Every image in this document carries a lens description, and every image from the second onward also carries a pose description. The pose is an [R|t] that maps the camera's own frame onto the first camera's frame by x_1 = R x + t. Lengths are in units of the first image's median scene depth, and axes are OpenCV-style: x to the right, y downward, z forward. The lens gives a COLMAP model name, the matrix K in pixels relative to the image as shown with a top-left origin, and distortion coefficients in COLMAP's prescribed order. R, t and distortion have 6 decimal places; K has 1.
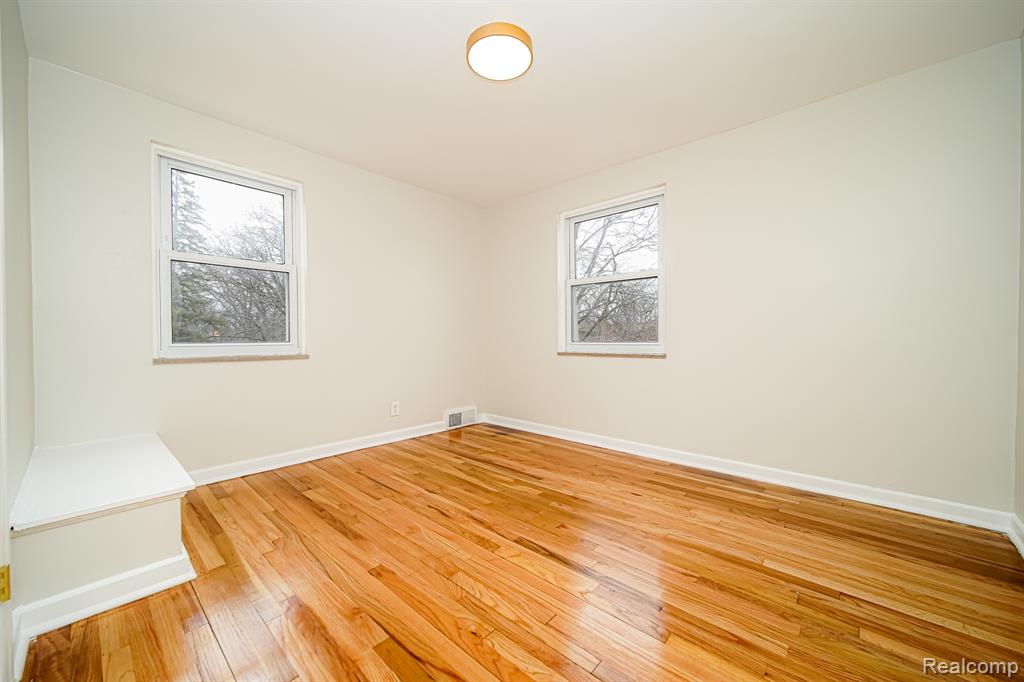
lens RADIAL K [[391.7, 0, 512.0], [0, 391.7, 341.0], [0, 0, 1]] dist [-0.000137, -0.000013]
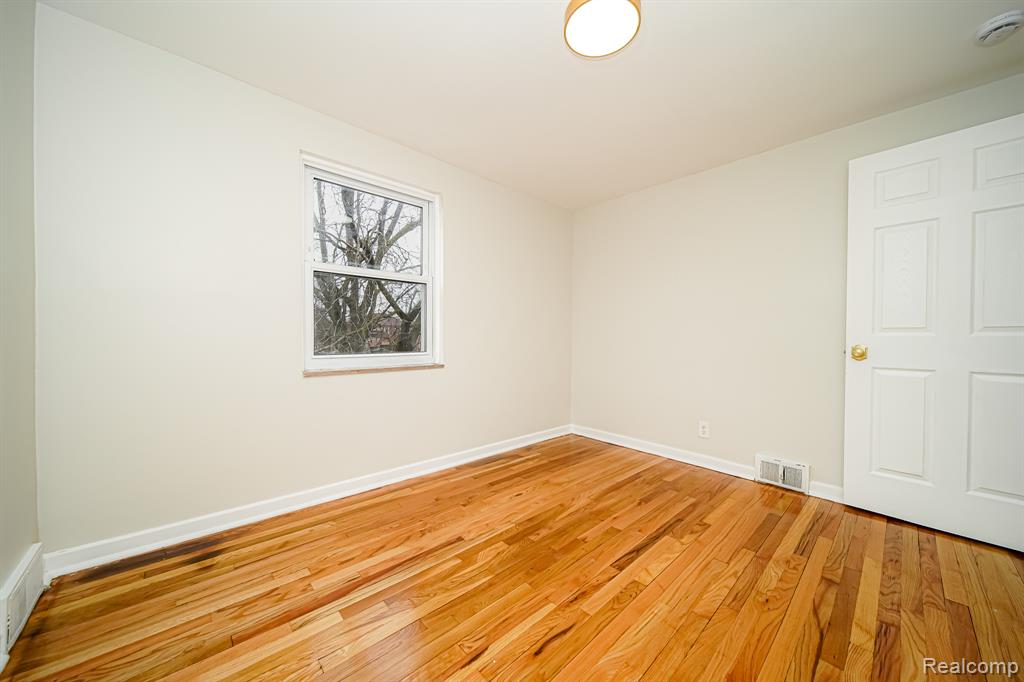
lens RADIAL K [[364.8, 0, 512.9], [0, 364.8, 337.5], [0, 0, 1]] dist [-0.001309, -0.000374]
pose [[0.079853, 0.002433, 0.996804, -0.714335], [0.004312, 0.999987, -0.002787, -0.053870], [-0.996797, 0.004521, 0.079841, 0.920138]]
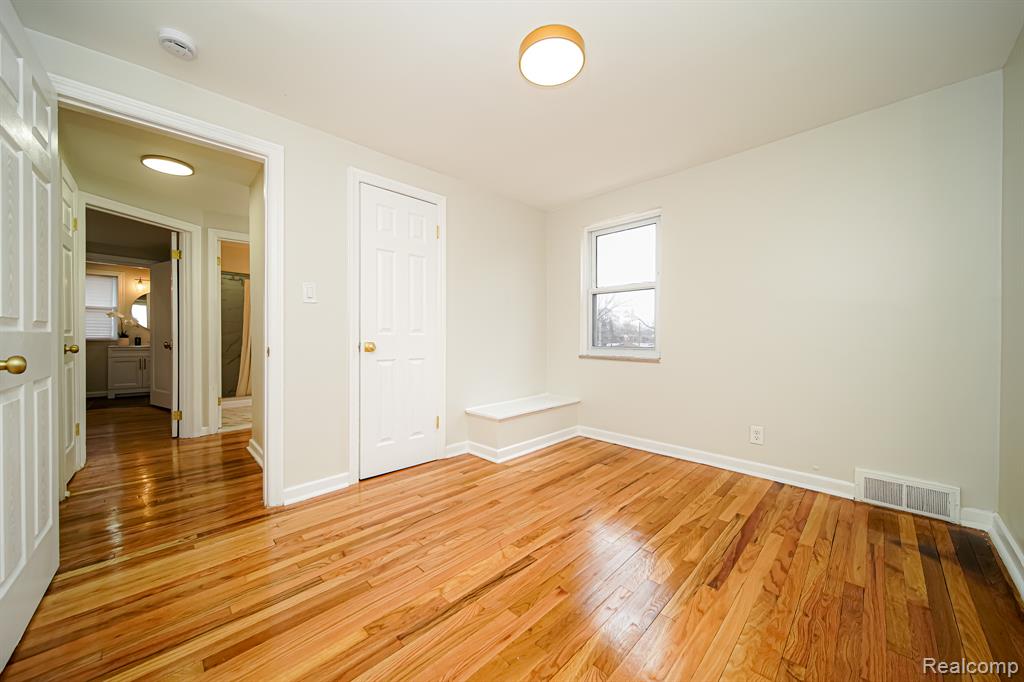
lens RADIAL K [[362.2, 0, 508.7], [0, 362.2, 341.1], [0, 0, 1]] dist [-0.000406, -0.000172]
pose [[-0.061442, 0.017221, -0.997962, 0.742320], [-0.009191, 0.999799, 0.017819, -0.059558], [0.998068, 0.010267, -0.061271, 0.771563]]
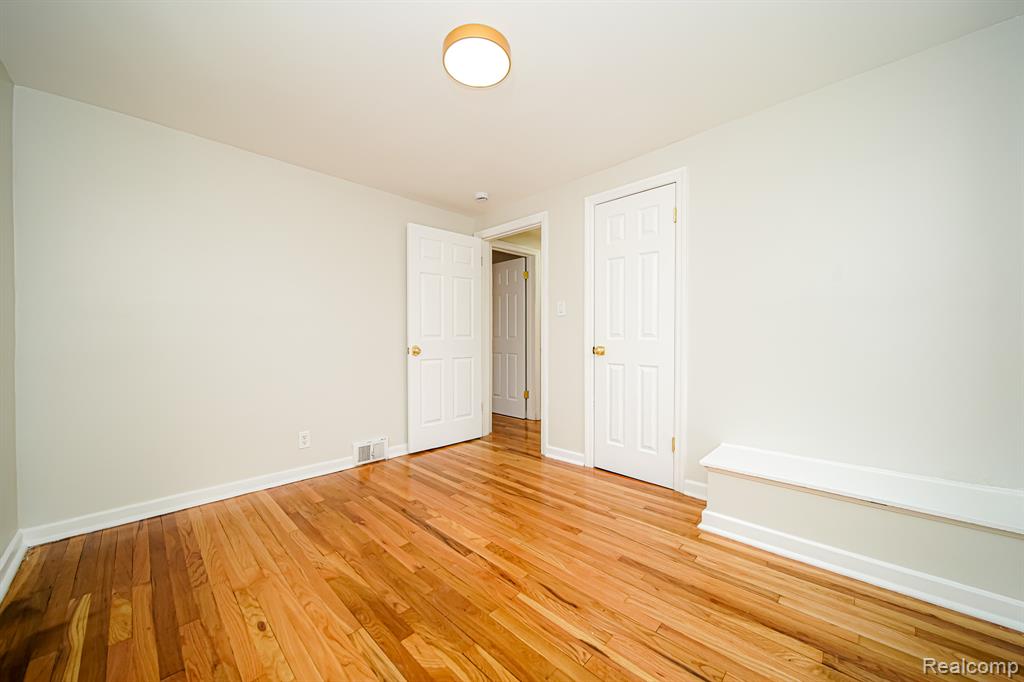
lens RADIAL K [[364.8, 0, 512.9], [0, 364.8, 337.5], [0, 0, 1]] dist [-0.001309, -0.000374]
pose [[-0.999584, 0.008870, 0.027436, -0.110393], [0.009191, 0.999891, 0.011596, -0.080027], [-0.027330, 0.011844, -0.999556, 1.555879]]
